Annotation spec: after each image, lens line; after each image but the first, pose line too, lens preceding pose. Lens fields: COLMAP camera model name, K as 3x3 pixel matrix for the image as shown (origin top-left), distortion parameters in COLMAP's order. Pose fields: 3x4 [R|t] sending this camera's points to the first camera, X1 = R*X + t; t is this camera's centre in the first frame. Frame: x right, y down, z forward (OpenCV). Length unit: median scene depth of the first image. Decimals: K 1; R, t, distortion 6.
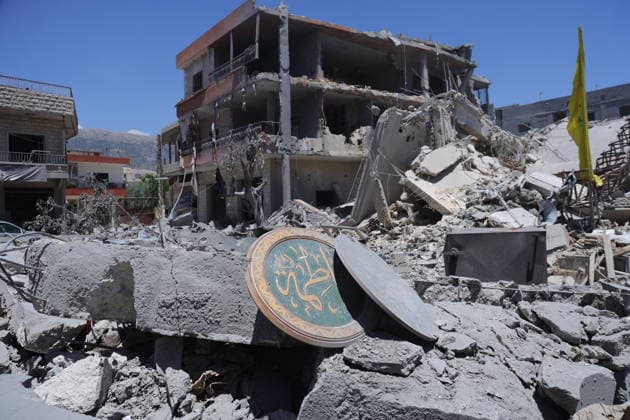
lens RADIAL K [[431.3, 0, 322.8], [0, 431.3, 211.7], [0, 0, 1]] dist [-0.091641, 0.064801]
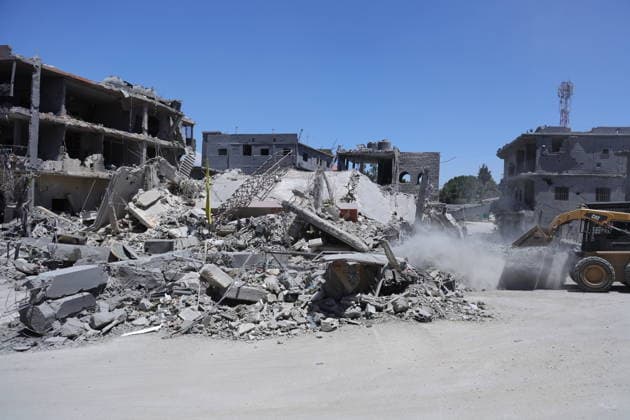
lens RADIAL K [[431.3, 0, 323.3], [0, 431.3, 209.9], [0, 0, 1]] dist [-0.091641, 0.064801]
pose [[0.795685, 0.054736, 0.603233, -0.233658], [-0.059074, 0.998173, -0.012651, -0.087694], [-0.602823, -0.025570, 0.797465, -0.930892]]
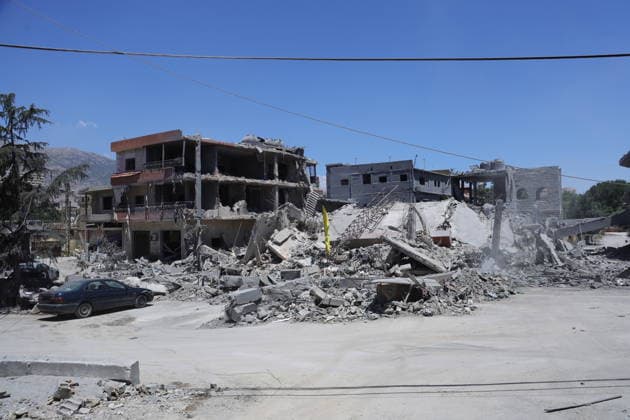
lens RADIAL K [[448.9, 0, 324.2], [0, 448.9, 207.6], [0, 0, 1]] dist [-0.064765, -0.002164]
pose [[0.939654, 0.021313, 0.341463, -0.372076], [-0.004858, 0.998788, -0.048971, -0.157159], [-0.342093, 0.044357, 0.938619, -1.469183]]
